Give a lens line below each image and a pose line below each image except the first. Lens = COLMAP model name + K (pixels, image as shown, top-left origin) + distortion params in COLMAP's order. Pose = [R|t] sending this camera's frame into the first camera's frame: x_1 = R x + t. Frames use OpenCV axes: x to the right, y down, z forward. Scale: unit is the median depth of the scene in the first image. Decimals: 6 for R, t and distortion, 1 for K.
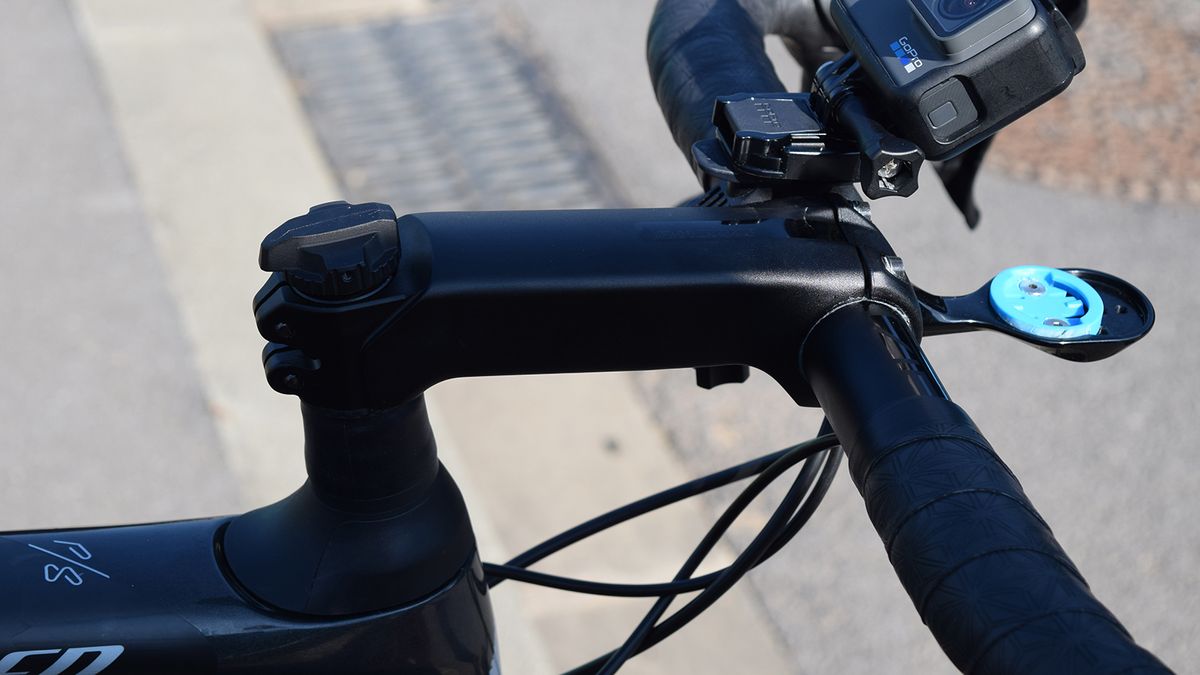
lens RADIAL K [[2642.0, 0, 604.0], [0, 2642.0, 341.9], [0, 0, 1]] dist [0.053070, 0.000000]
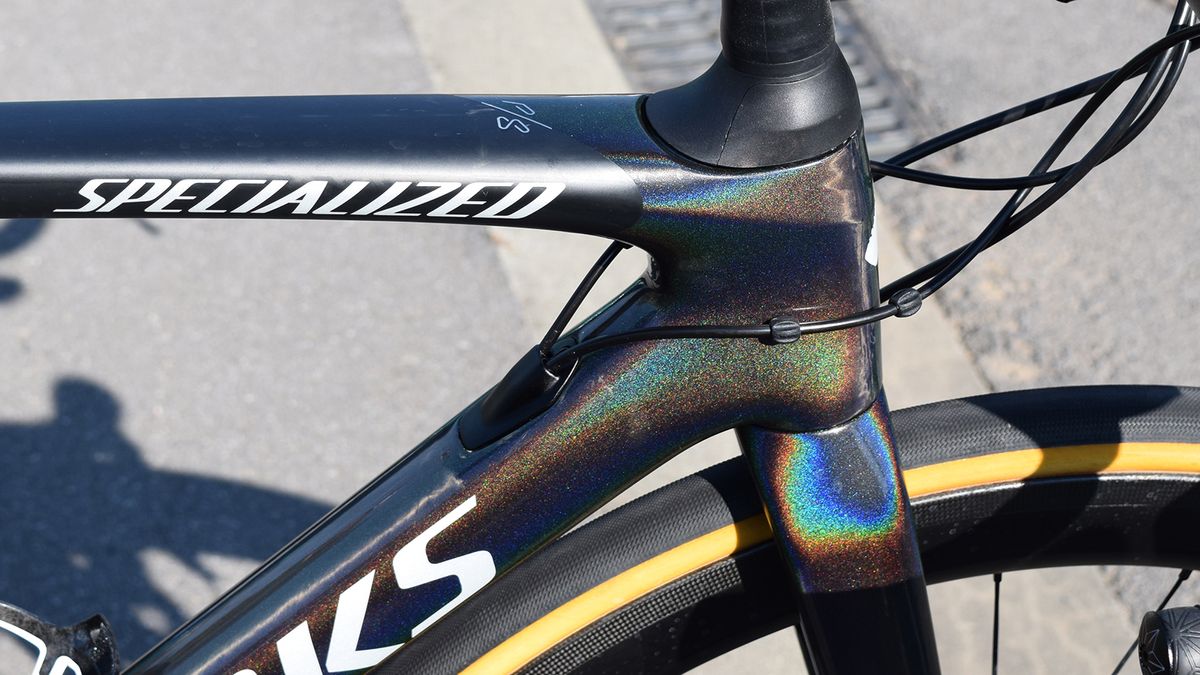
lens RADIAL K [[2797.7, 0, 614.2], [0, 2797.7, 306.6], [0, 0, 1]] dist [-0.020860, 0.000000]
pose [[0.997073, 0.023407, -0.072790, -0.066237], [-0.023821, 0.999705, -0.004816, 0.167585], [0.072656, 0.006536, 0.997336, -0.216323]]
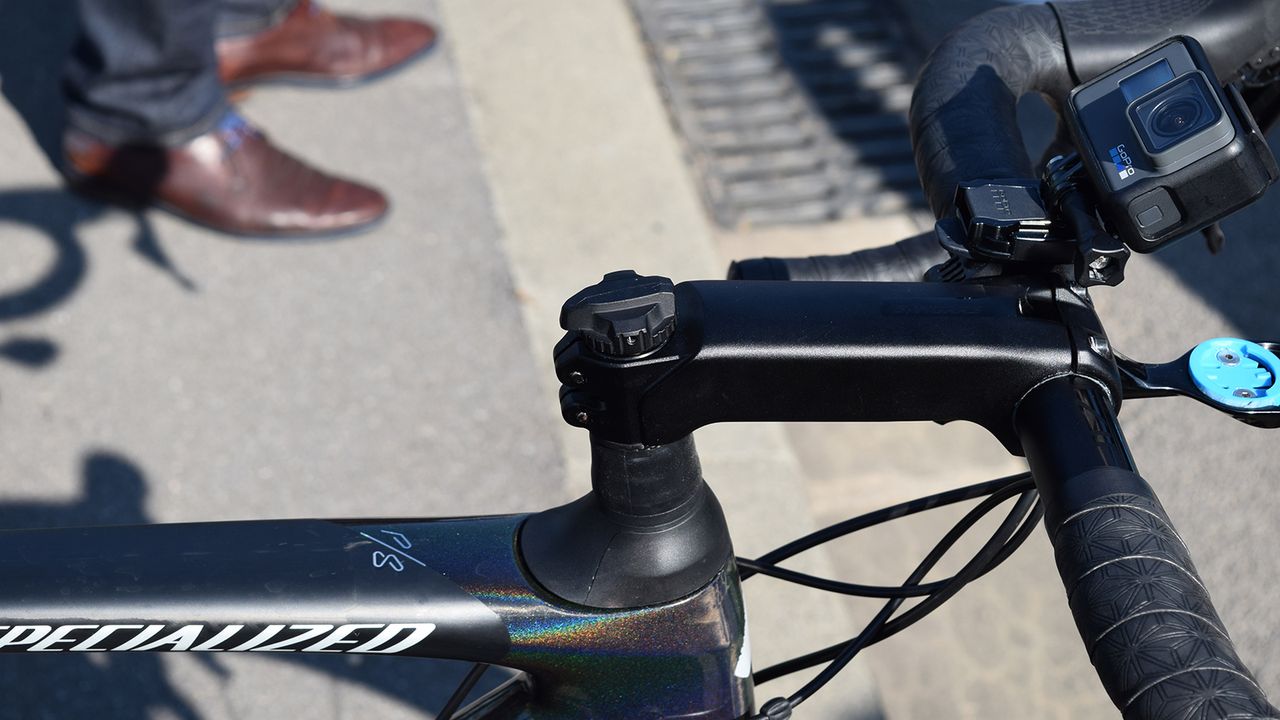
lens RADIAL K [[2818.1, 0, 634.7], [0, 2818.1, 328.5], [0, 0, 1]] dist [0.053070, 0.000000]
pose [[0.993050, 0.055269, -0.103904, 0.034141], [-0.048790, 0.996763, 0.063898, -0.102343], [0.107100, -0.058384, 0.992533, -0.249877]]
